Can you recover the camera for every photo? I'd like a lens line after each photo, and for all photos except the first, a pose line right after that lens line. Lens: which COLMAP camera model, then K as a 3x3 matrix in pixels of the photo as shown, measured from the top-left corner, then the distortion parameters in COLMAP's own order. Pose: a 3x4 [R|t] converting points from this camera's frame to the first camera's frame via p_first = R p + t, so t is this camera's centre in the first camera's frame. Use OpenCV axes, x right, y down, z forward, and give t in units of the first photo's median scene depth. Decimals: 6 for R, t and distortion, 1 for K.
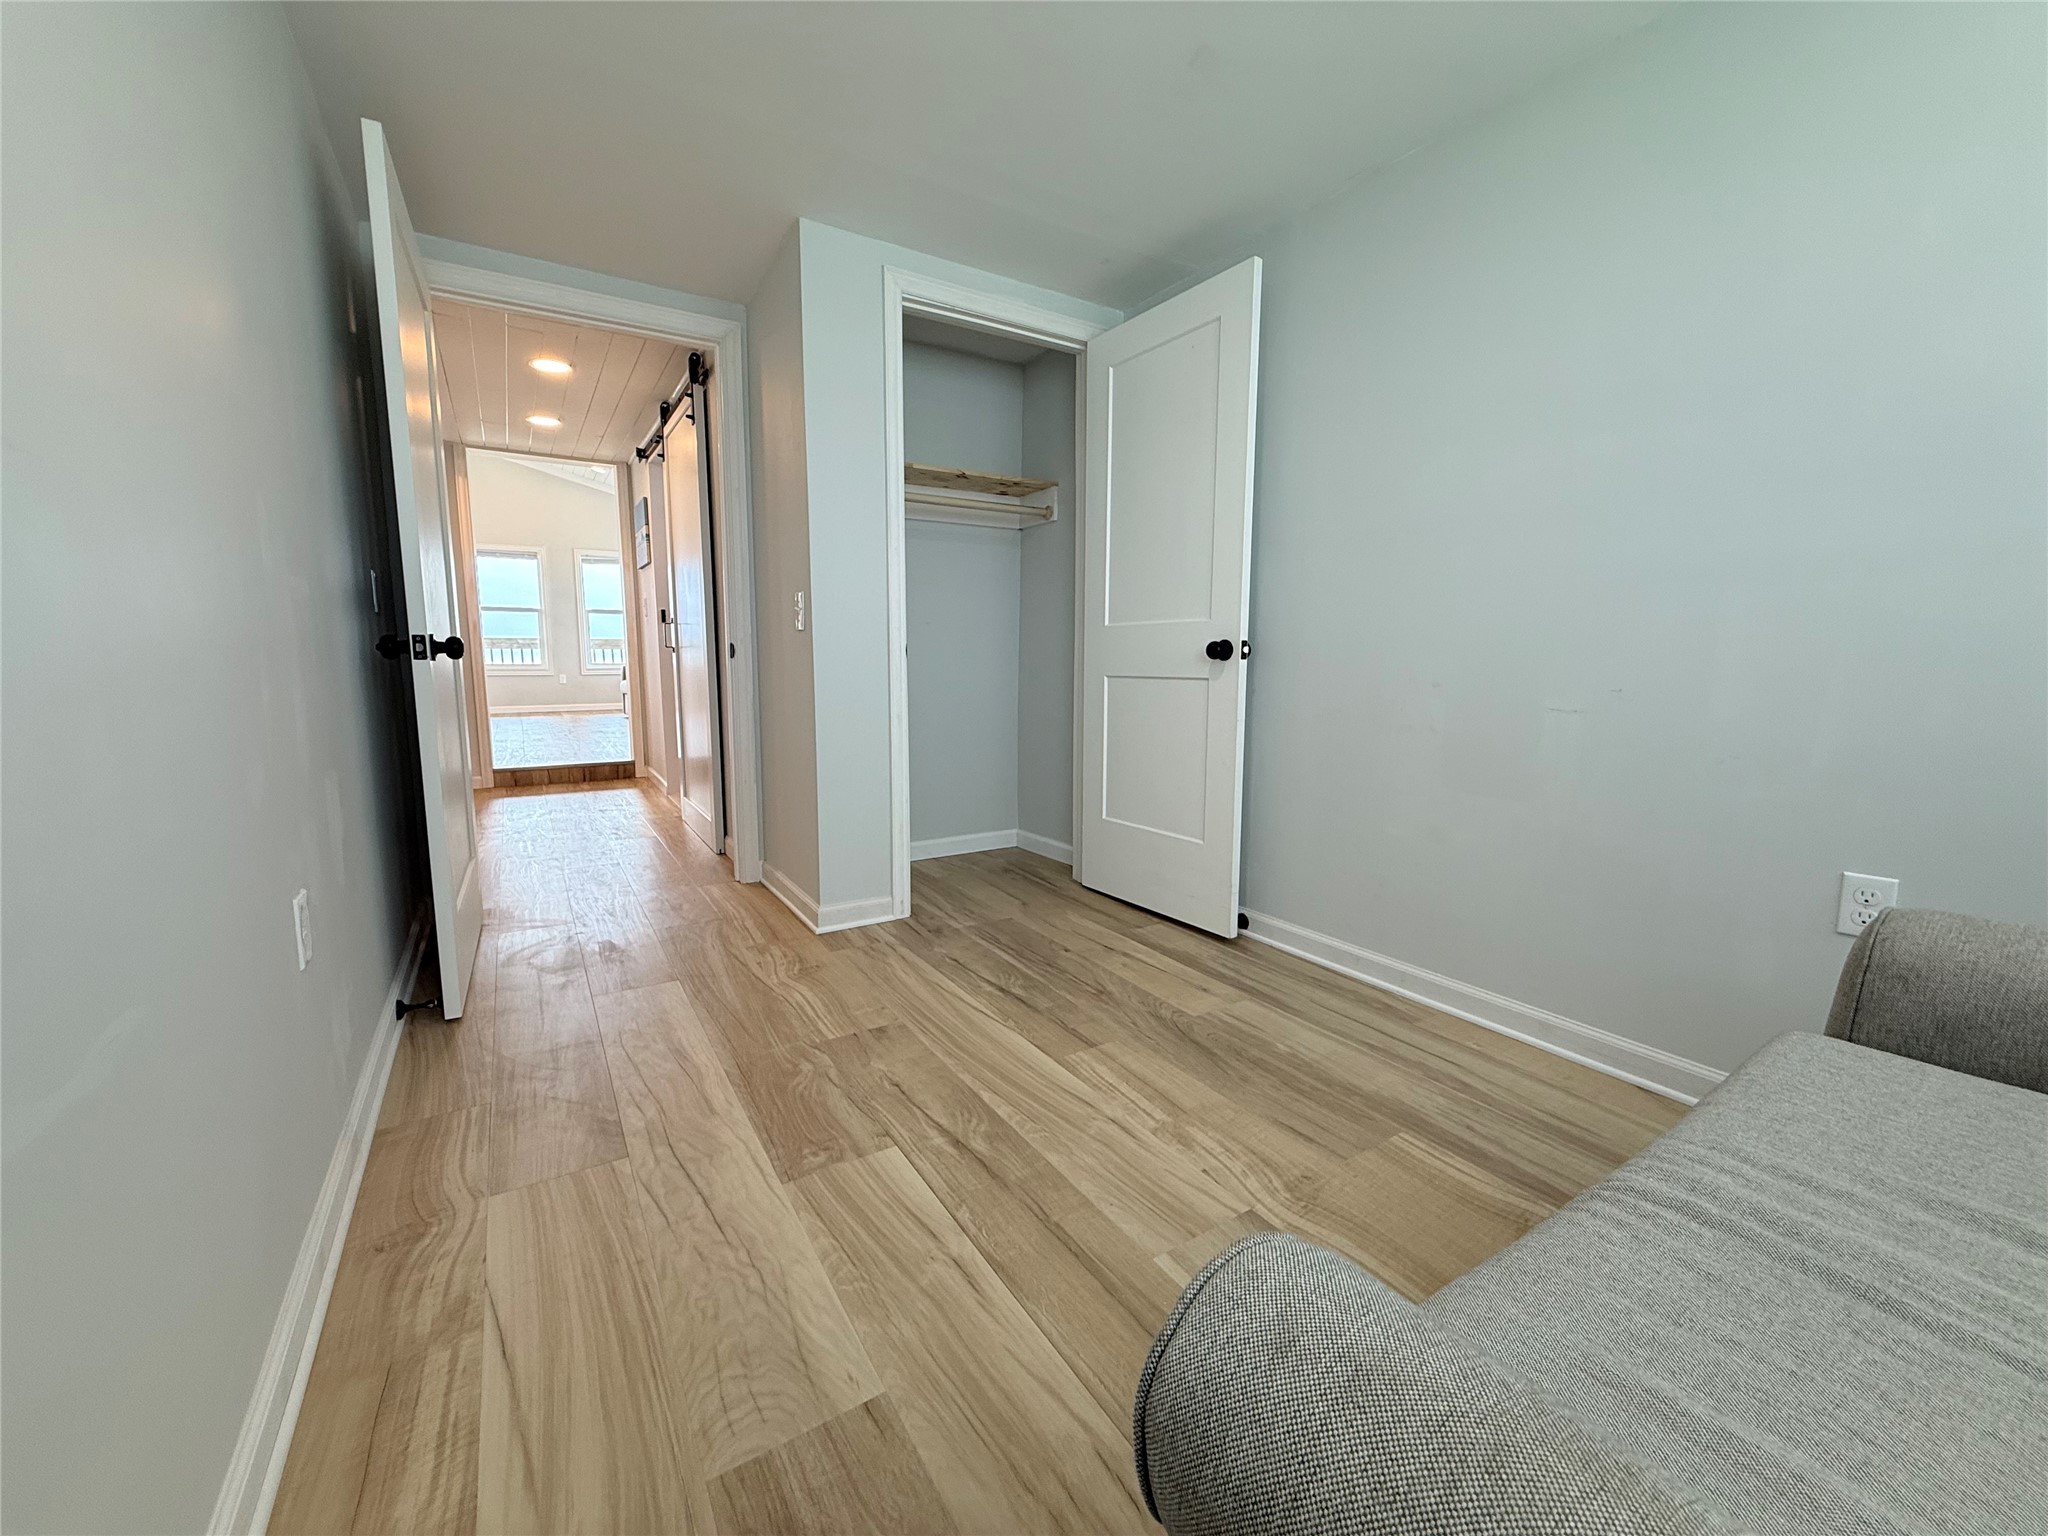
lens RADIAL K [[815.7, 0, 1021.6], [0, 815.7, 774.9], [0, 0, 1]] dist [0.000589, 0.000391]
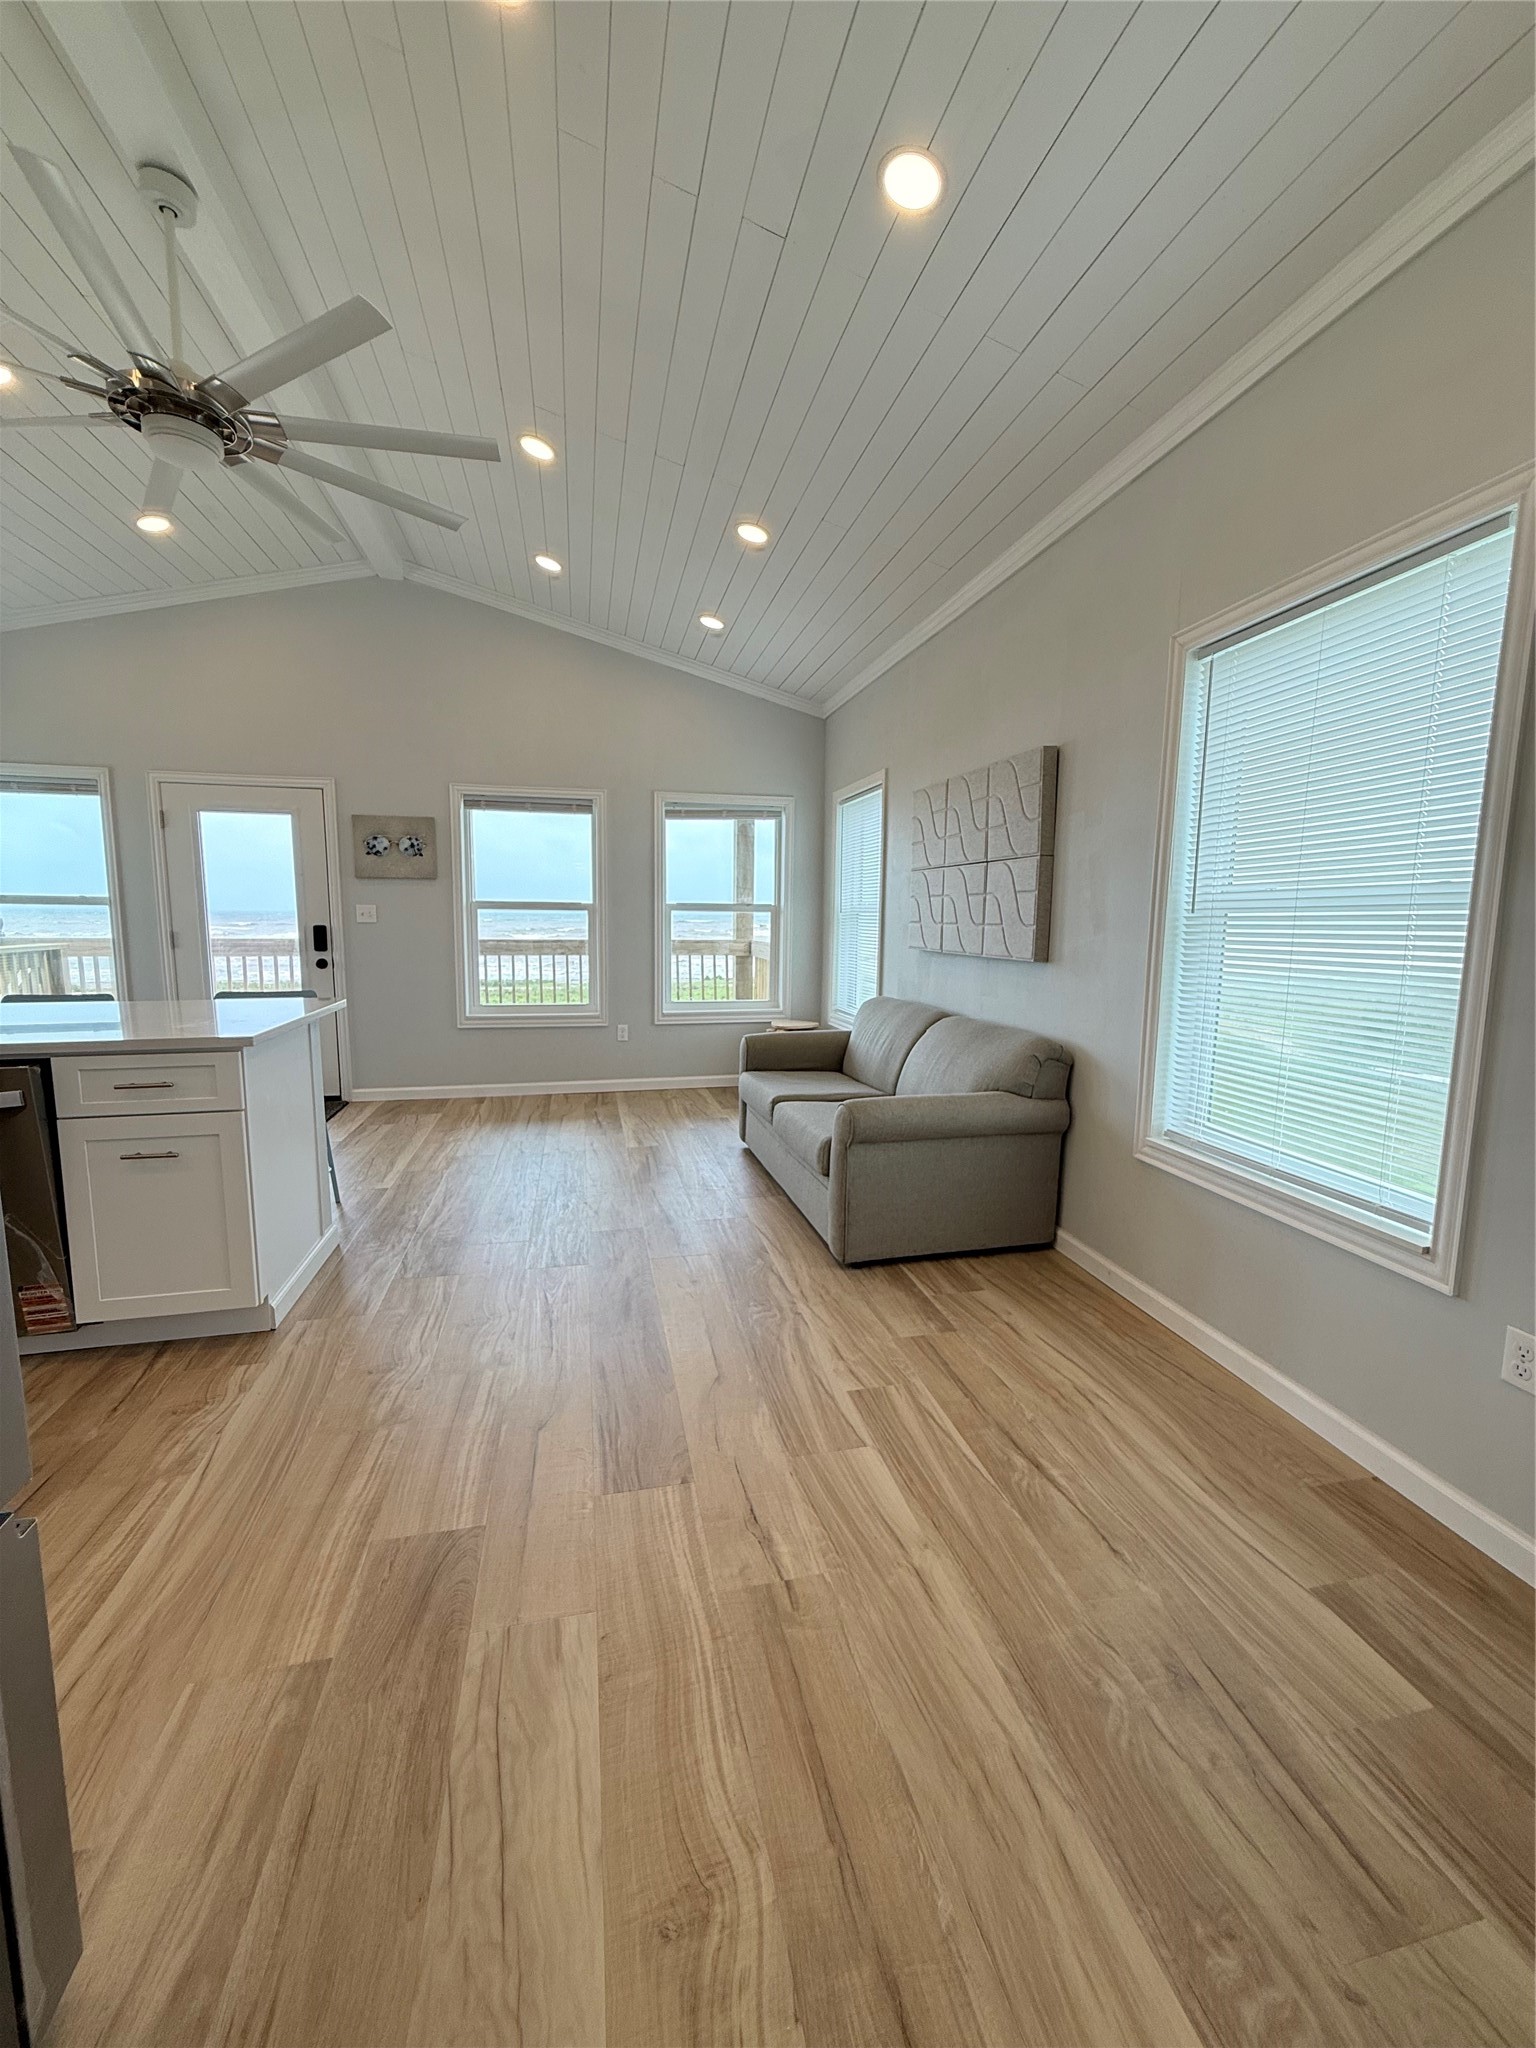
lens RADIAL K [[815.7, 0, 769.8], [0, 815.7, 1019.3], [0, 0, 1]] dist [0.000589, 0.000391]
pose [[0.949000, 0.043766, -0.312224, -0.315685], [-0.051207, 0.998565, -0.015670, -0.128863], [0.311090, 0.030859, 0.949879, 0.542513]]
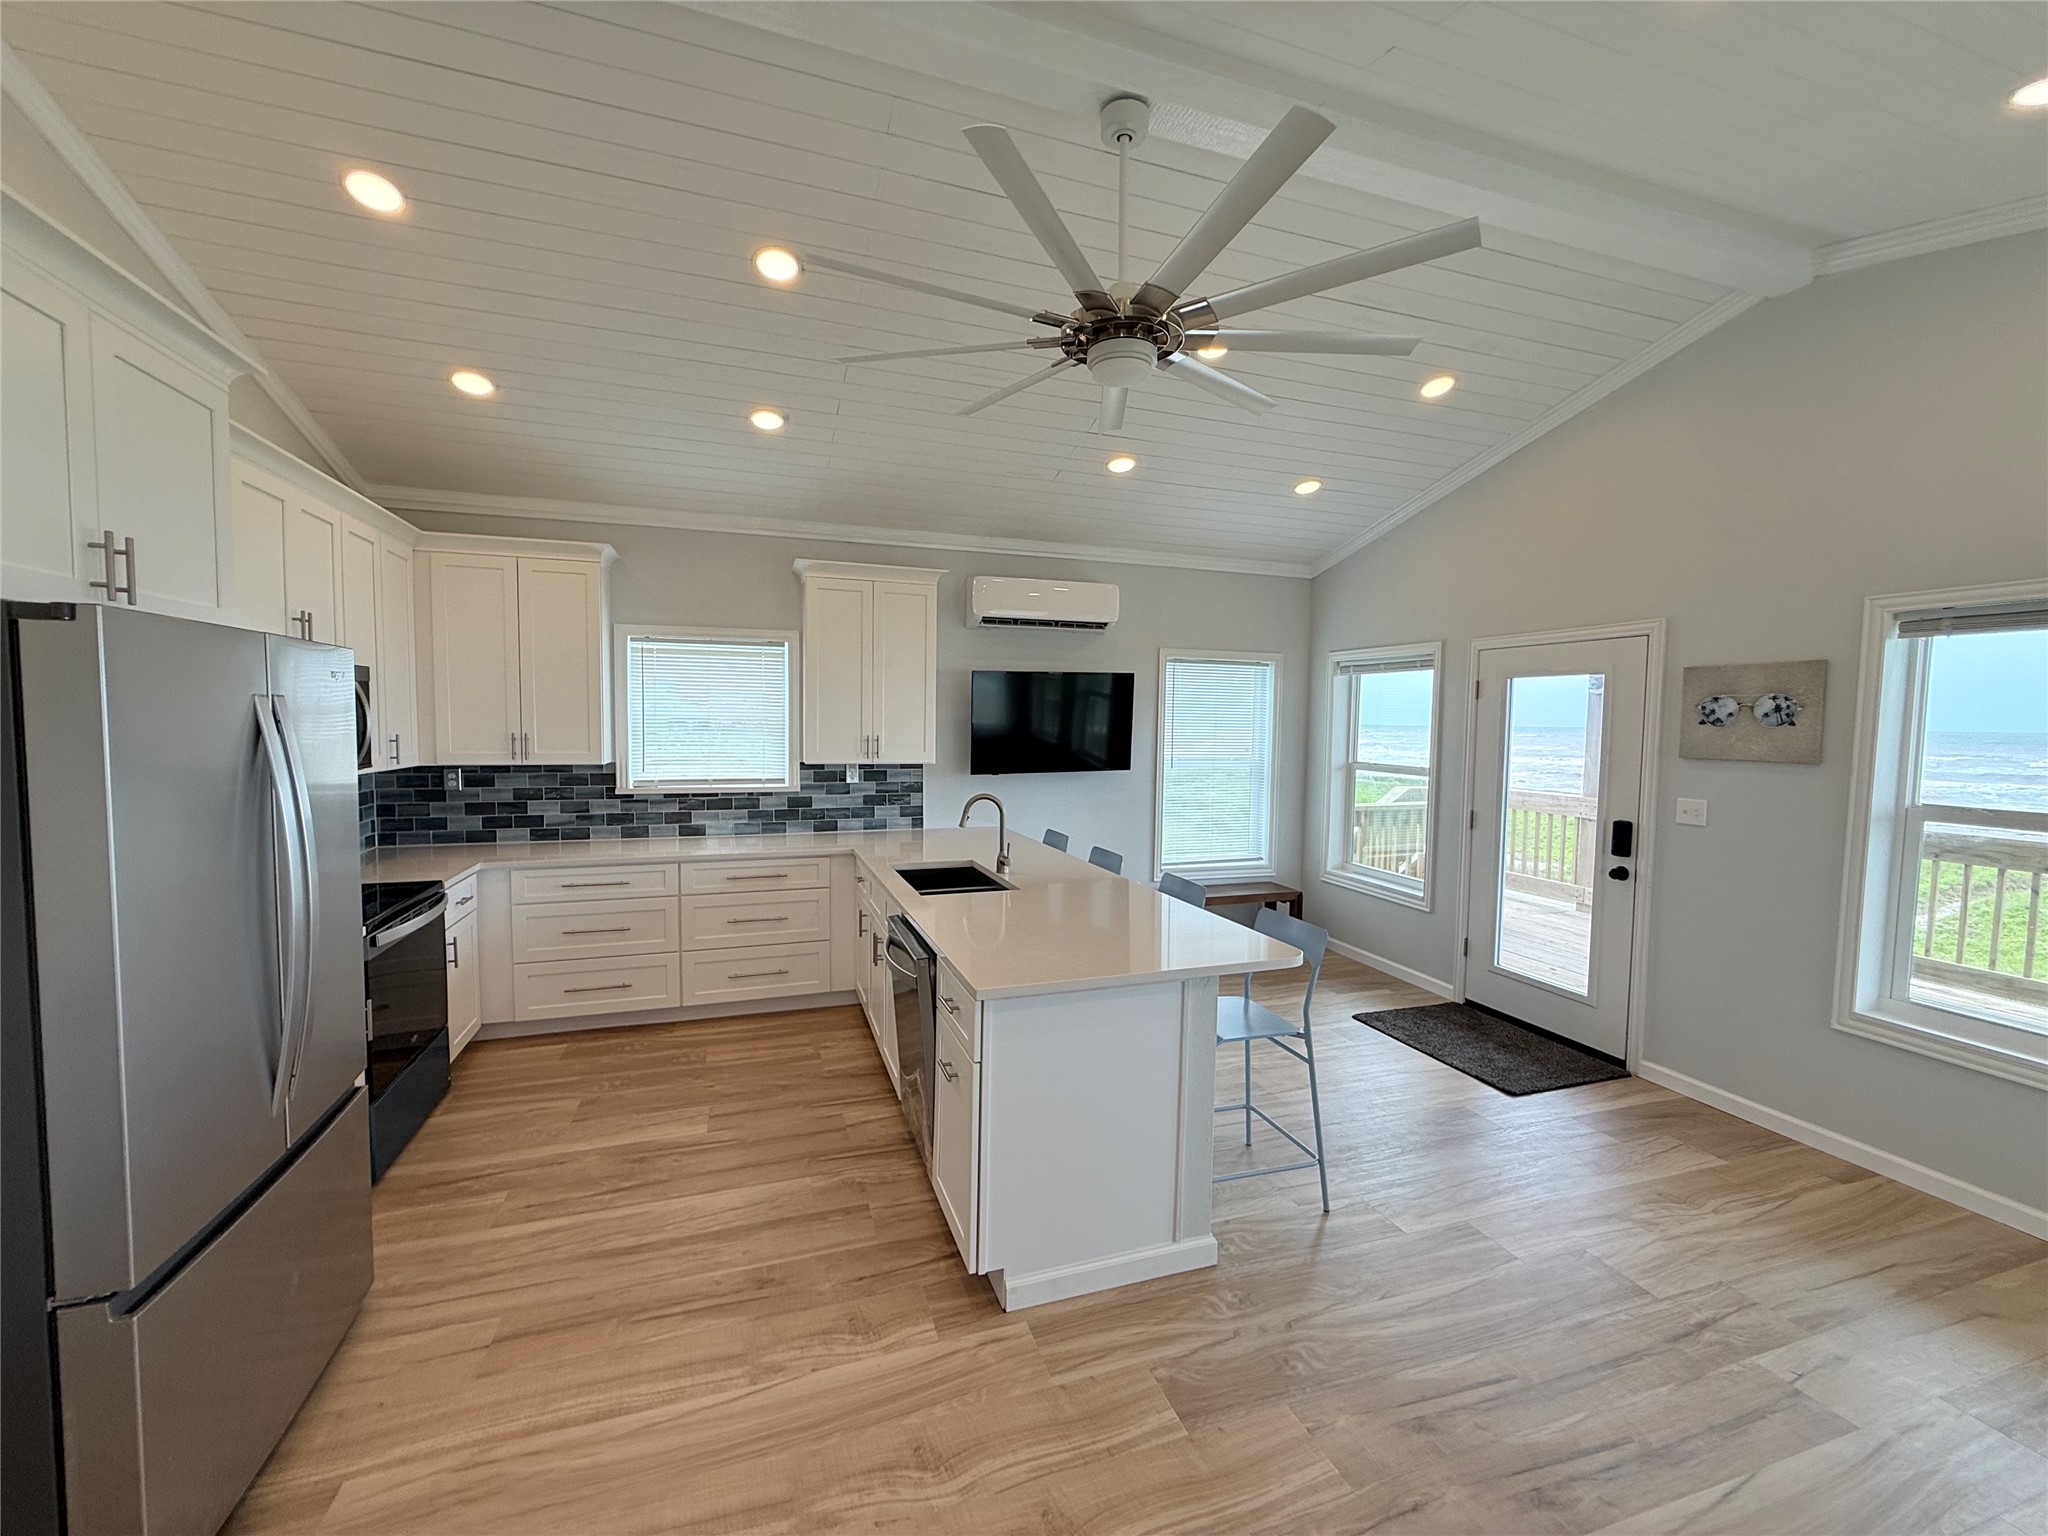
lens RADIAL K [[815.7, 0, 1021.4], [0, 815.7, 767.0], [0, 0, 1]] dist [0.000589, 0.000391]
pose [[-0.226298, 0.048891, -0.972830, -0.322795], [-0.157890, 0.983690, 0.086164, -0.195485], [0.961176, 0.173099, -0.214888, 0.754568]]
